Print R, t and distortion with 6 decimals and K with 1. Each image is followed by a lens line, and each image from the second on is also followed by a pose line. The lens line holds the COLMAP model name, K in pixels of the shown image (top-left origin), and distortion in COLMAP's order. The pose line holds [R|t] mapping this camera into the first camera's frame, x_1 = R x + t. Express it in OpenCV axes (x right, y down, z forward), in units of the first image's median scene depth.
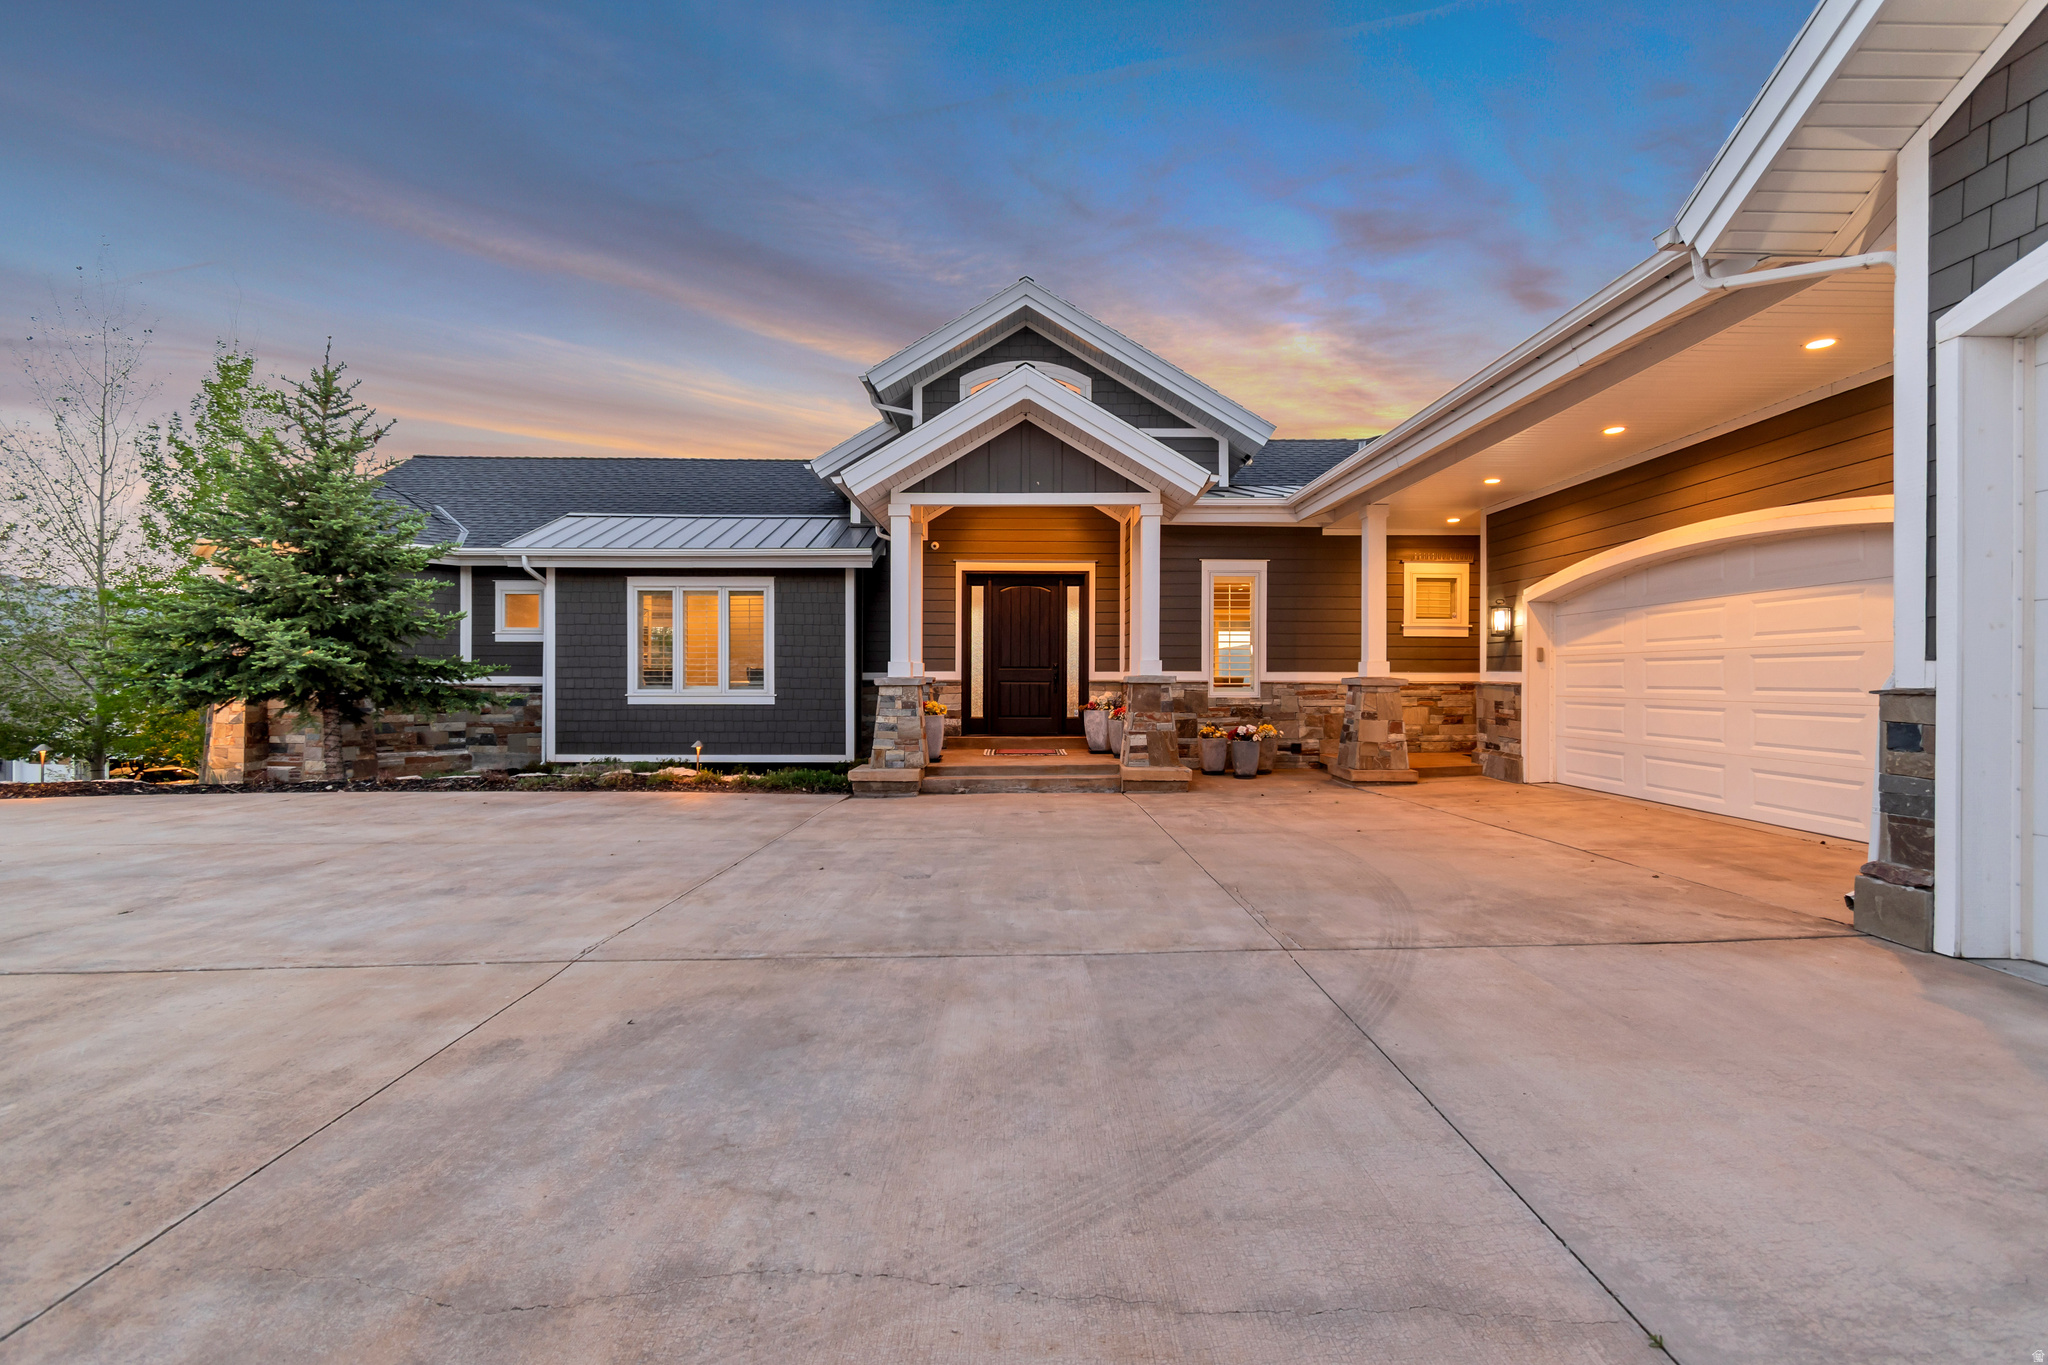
lens RADIAL K [[905.0, 0, 1024.0], [0, 905.0, 682.5], [0, 0, 1]] dist [0.002887, 0.000042]
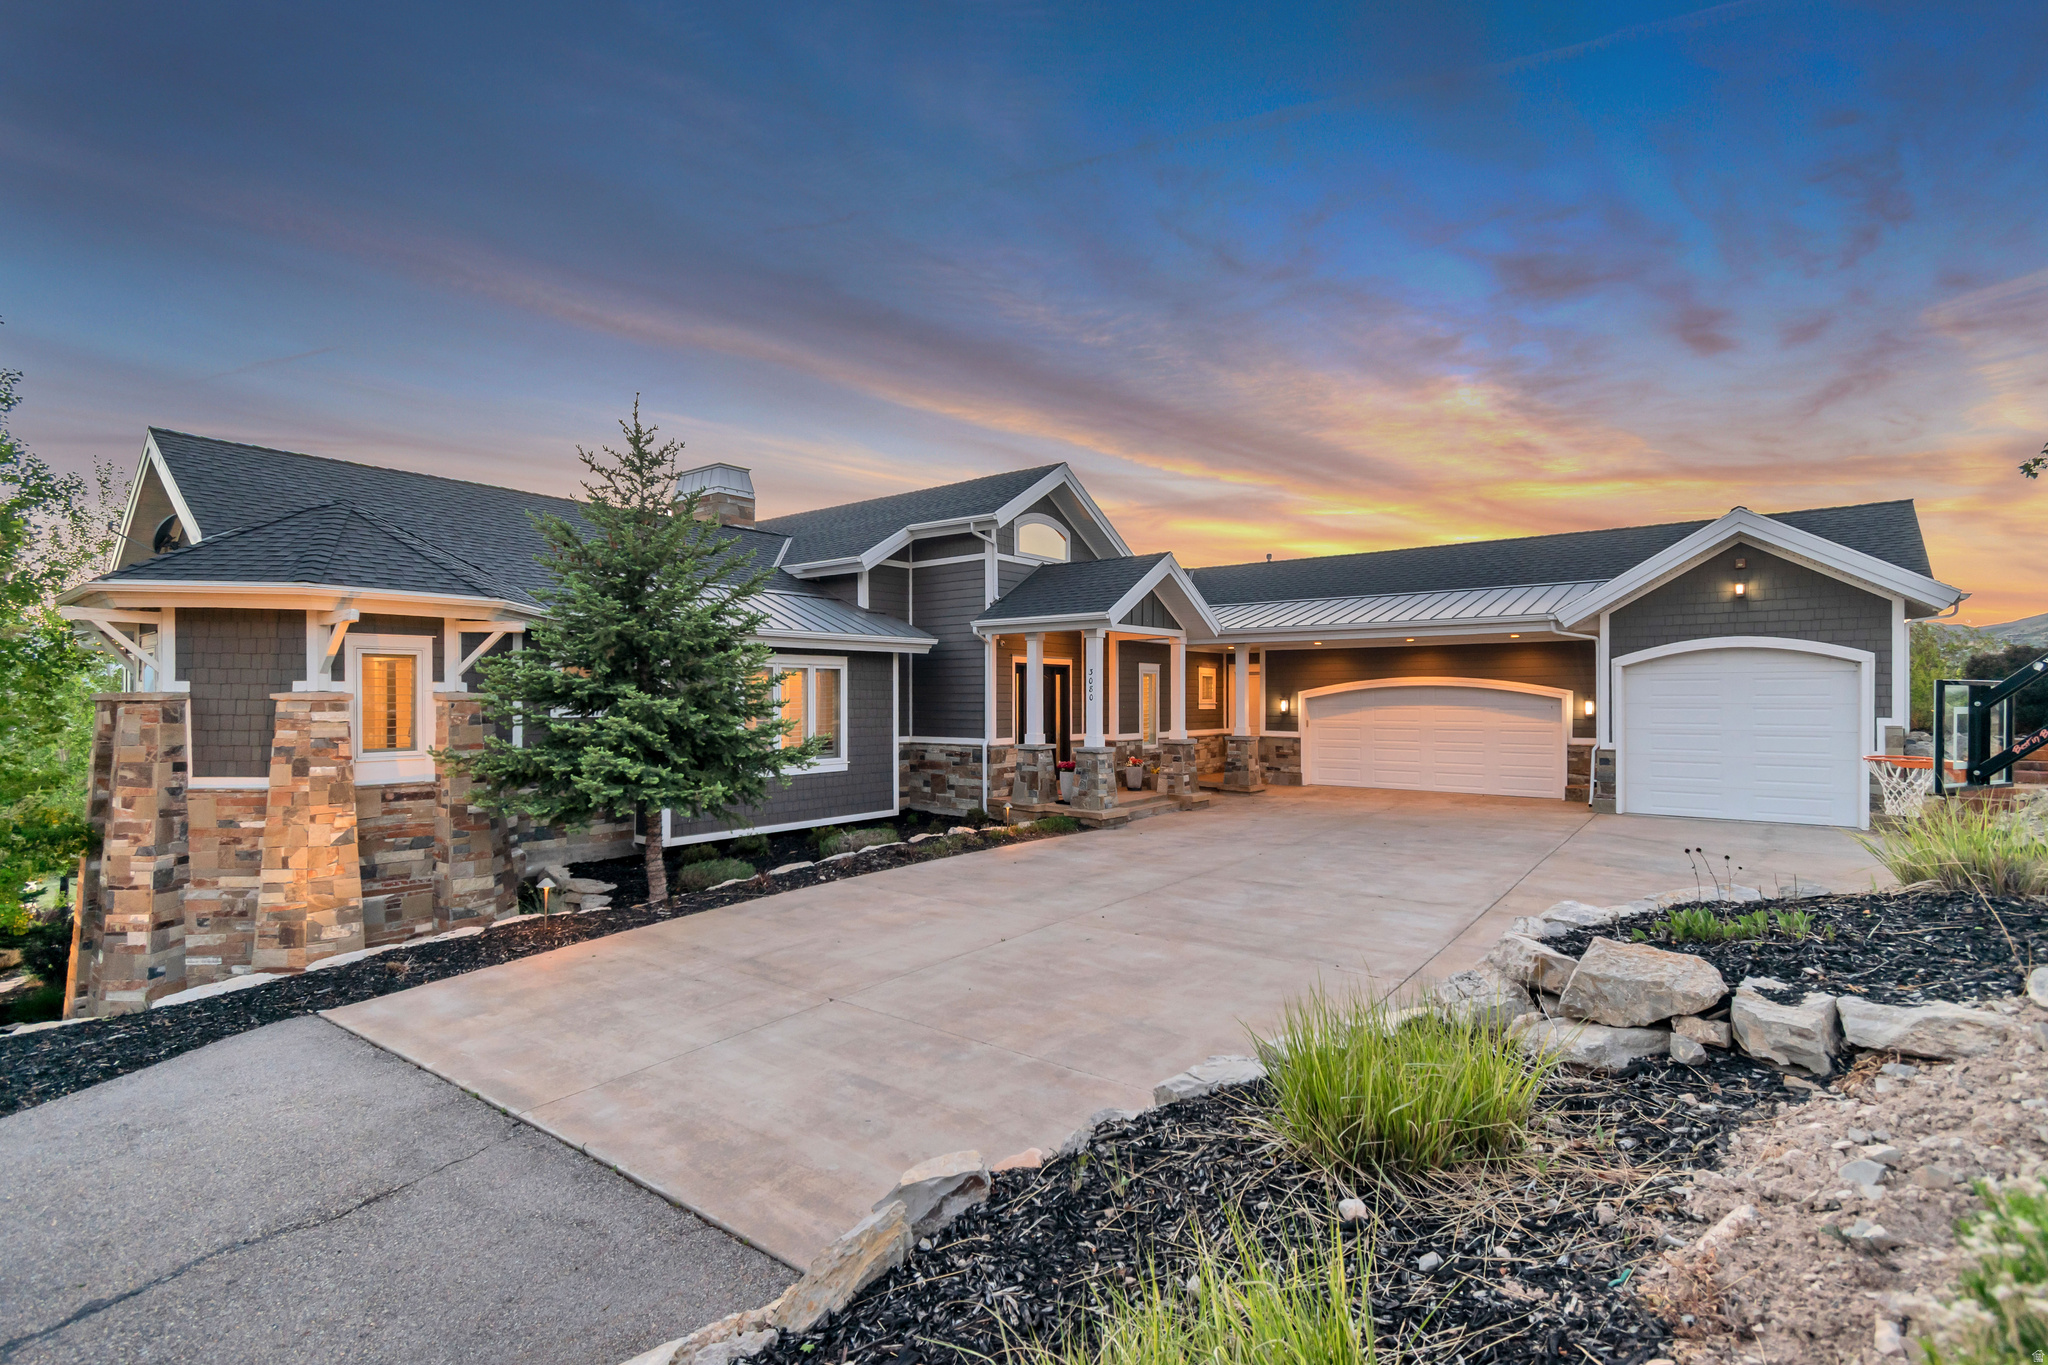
lens RADIAL K [[936.9, 0, 1012.1], [0, 936.9, 695.1], [0, 0, 1]] dist [0.000681, -0.000335]
pose [[0.635609, -0.000796, 0.772011, -1.451554], [0.006632, 0.999968, -0.004430, -0.086900], [-0.771983, 0.007936, 0.635594, 0.146923]]
